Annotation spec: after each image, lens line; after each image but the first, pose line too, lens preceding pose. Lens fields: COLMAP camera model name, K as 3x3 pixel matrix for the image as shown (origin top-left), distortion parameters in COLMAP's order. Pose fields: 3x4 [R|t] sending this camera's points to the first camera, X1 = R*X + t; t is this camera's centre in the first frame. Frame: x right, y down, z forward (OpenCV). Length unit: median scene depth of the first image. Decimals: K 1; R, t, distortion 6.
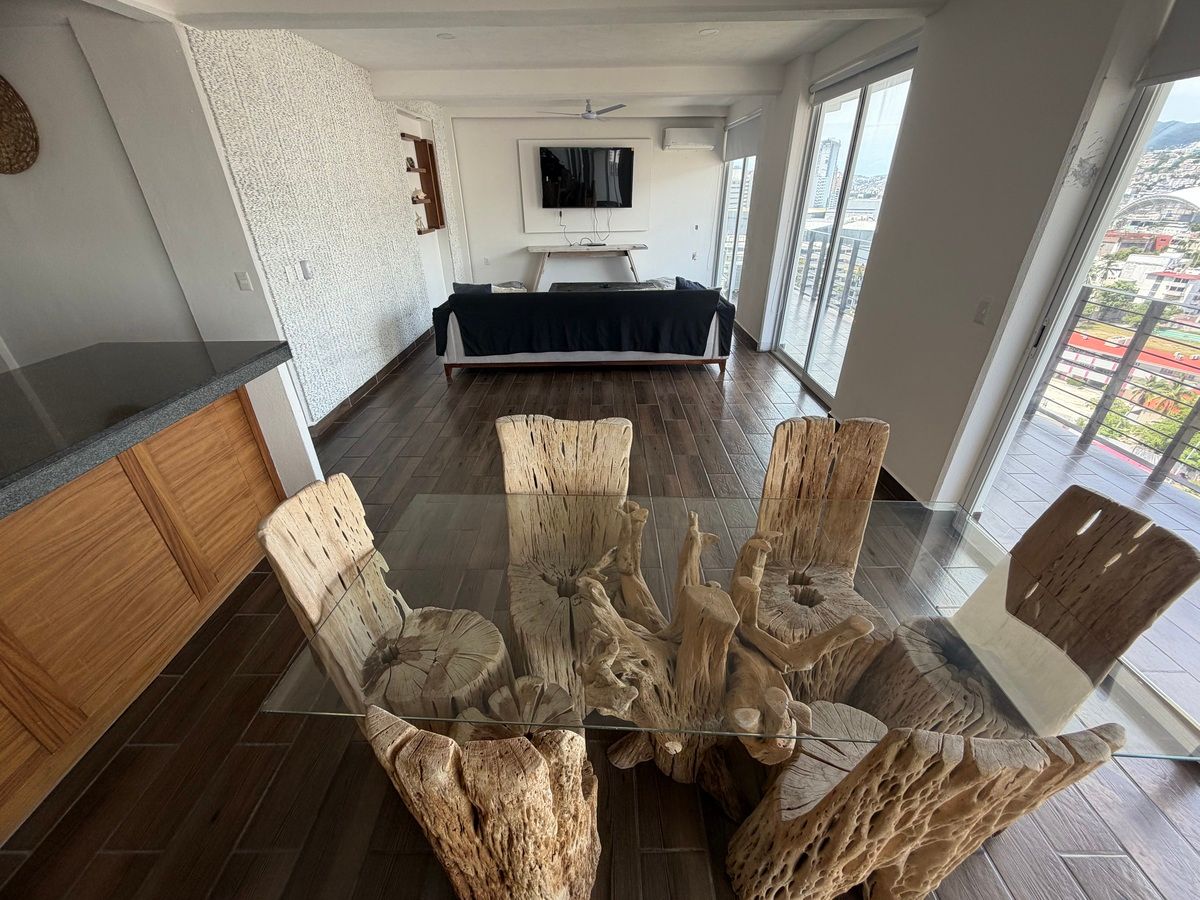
lens RADIAL K [[481.7, 0, 597.8], [0, 481.7, 450.5], [0, 0, 1]] dist [0.000720, -0.000075]
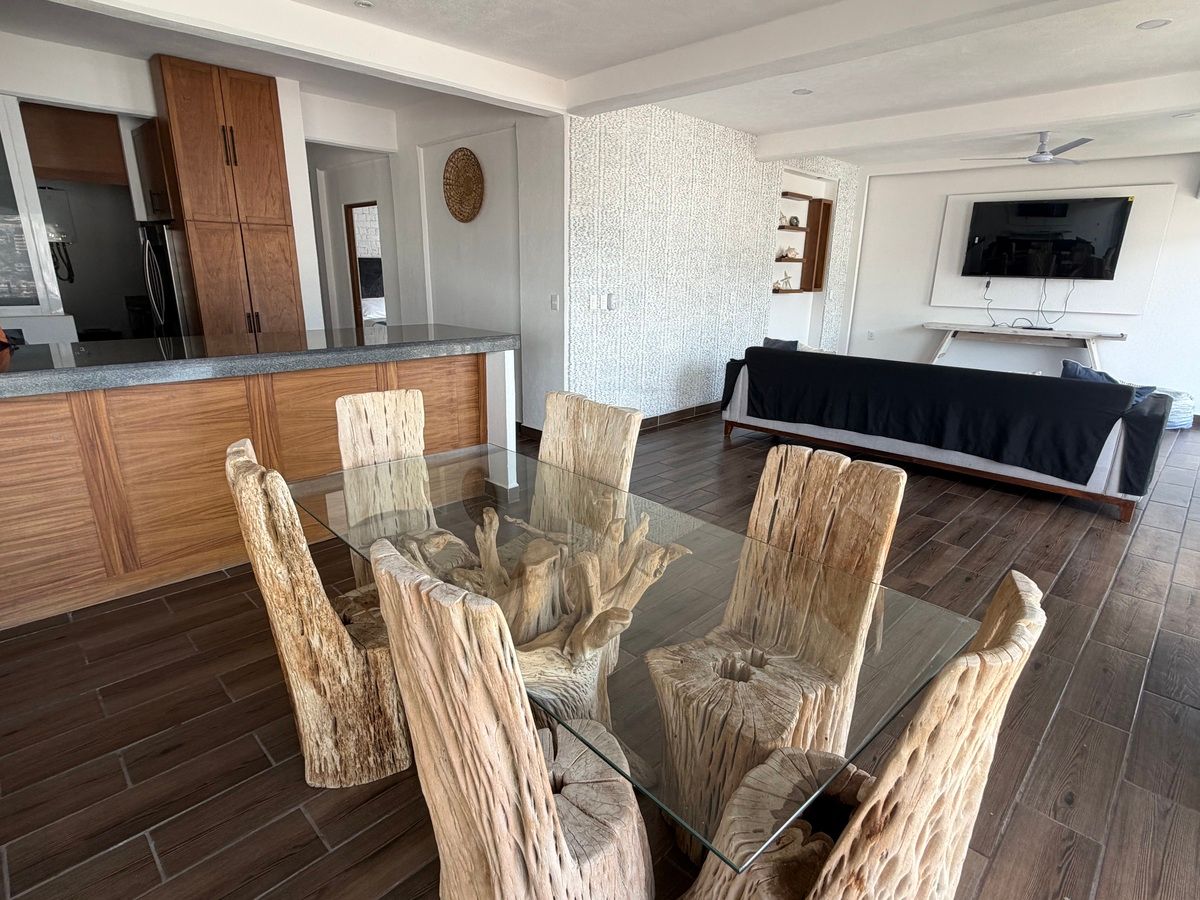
lens RADIAL K [[625.4, 0, 598.3], [0, 625.4, 452.2], [0, 0, 1]] dist [0.000566, 0.000405]
pose [[0.713036, 0.219049, -0.666030, 0.357285], [-0.357344, 0.930841, -0.076422, 0.057322], [0.603228, 0.292493, 0.741999, 0.023833]]
